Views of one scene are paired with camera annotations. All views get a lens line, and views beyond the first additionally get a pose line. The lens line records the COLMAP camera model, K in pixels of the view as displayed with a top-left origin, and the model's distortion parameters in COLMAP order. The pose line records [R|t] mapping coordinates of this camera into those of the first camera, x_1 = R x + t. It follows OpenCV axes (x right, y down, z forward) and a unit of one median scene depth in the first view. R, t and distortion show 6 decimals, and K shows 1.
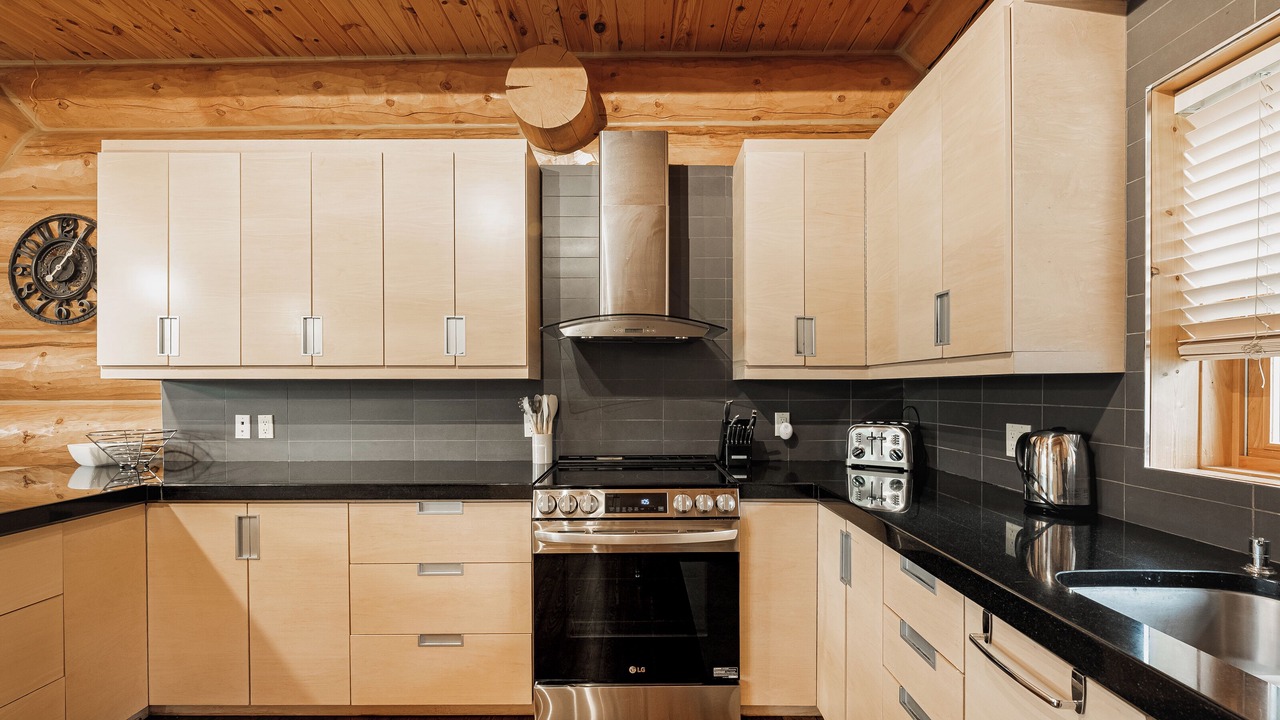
lens RADIAL K [[553.4, 0, 642.3], [0, 553.4, 380.6], [0, 0, 1]] dist [-0.002966, -0.000324]
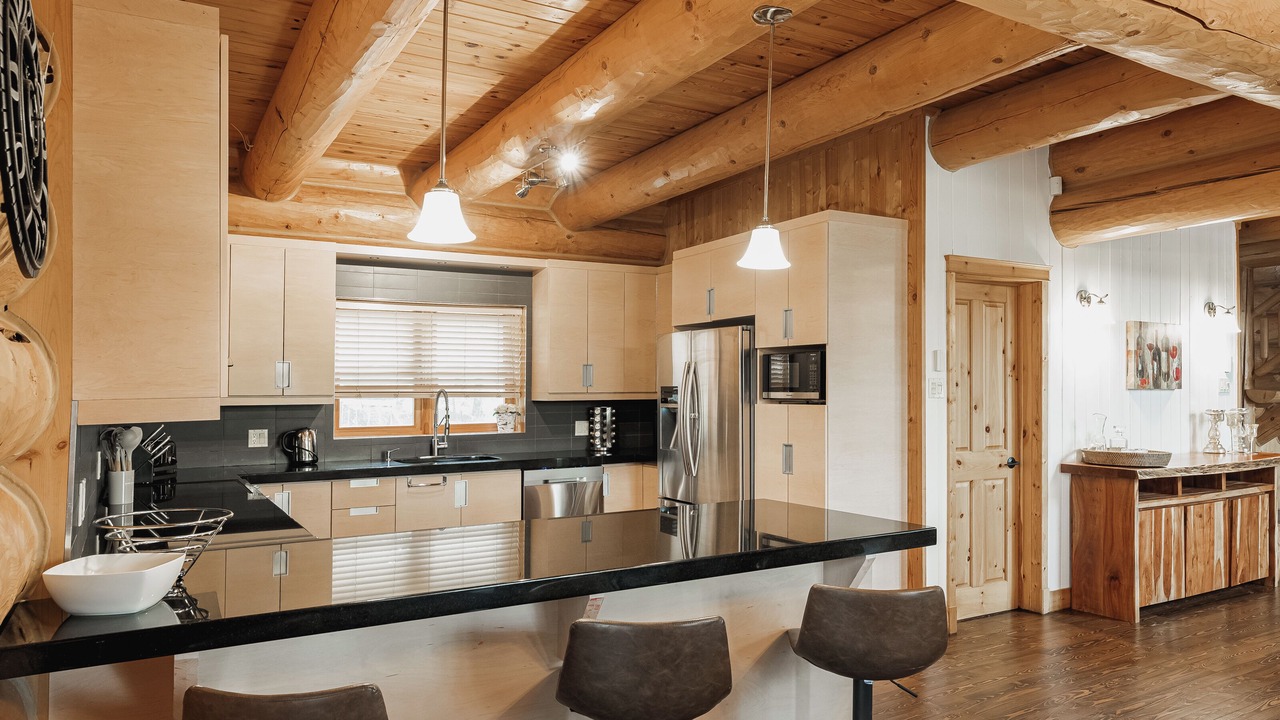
lens RADIAL K [[846.7, 0, 644.2], [0, 846.7, 373.2], [0, 0, 1]] dist [0.001667, 0.001971]
pose [[-0.514913, 0.023081, 0.856932, -1.722285], [-0.001509, 0.999612, -0.027831, -0.024756], [-0.857241, -0.015623, -0.514678, 0.935550]]
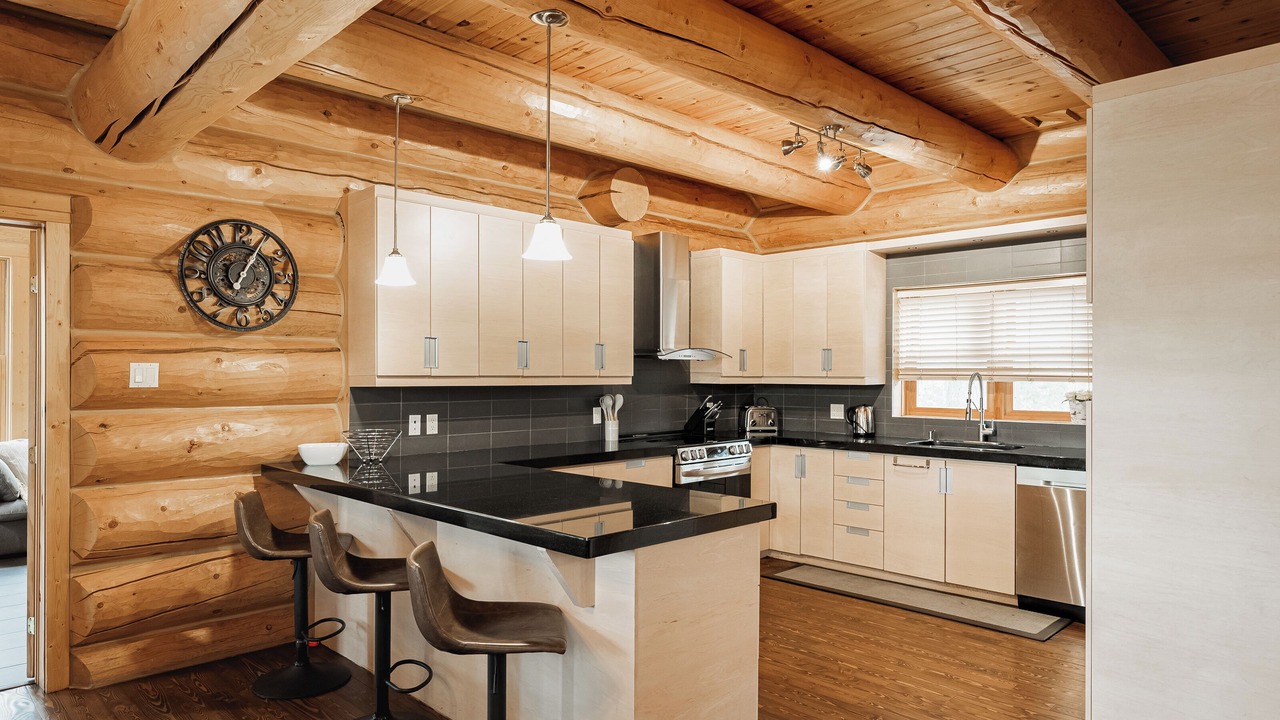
lens RADIAL K [[796.8, 0, 640.0], [0, 796.8, 360.0], [0, 0, 1]] dist [-0.003163, -0.000681]
pose [[0.706509, 0.016101, 0.707521, -1.559929], [-0.011978, 0.999870, -0.010793, -0.042209], [-0.707603, -0.000850, 0.706610, -0.535176]]
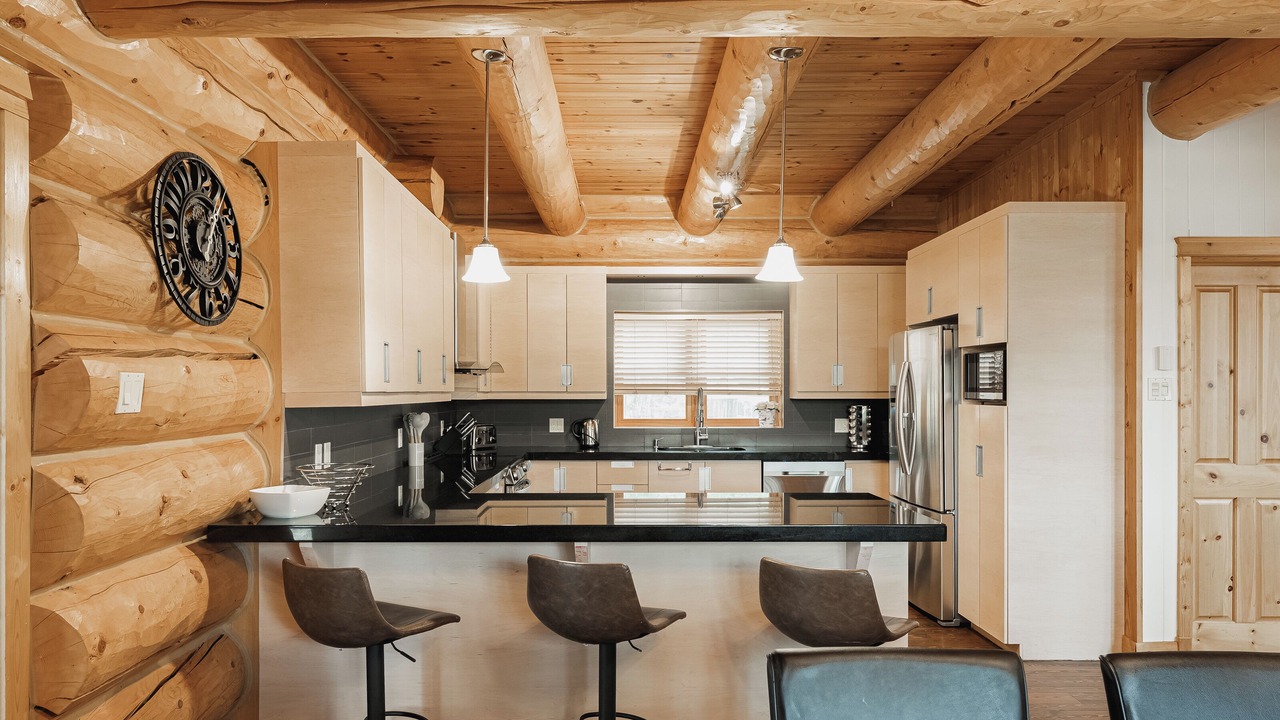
lens RADIAL K [[852.4, 0, 634.5], [0, 852.4, 394.6], [0, 0, 1]] dist [0.002720, -0.000168]
pose [[-0.018376, -0.003302, 0.999826, -2.083010], [-0.011221, 0.999932, 0.003096, -0.027904], [-0.999768, -0.011162, -0.018412, 0.500033]]
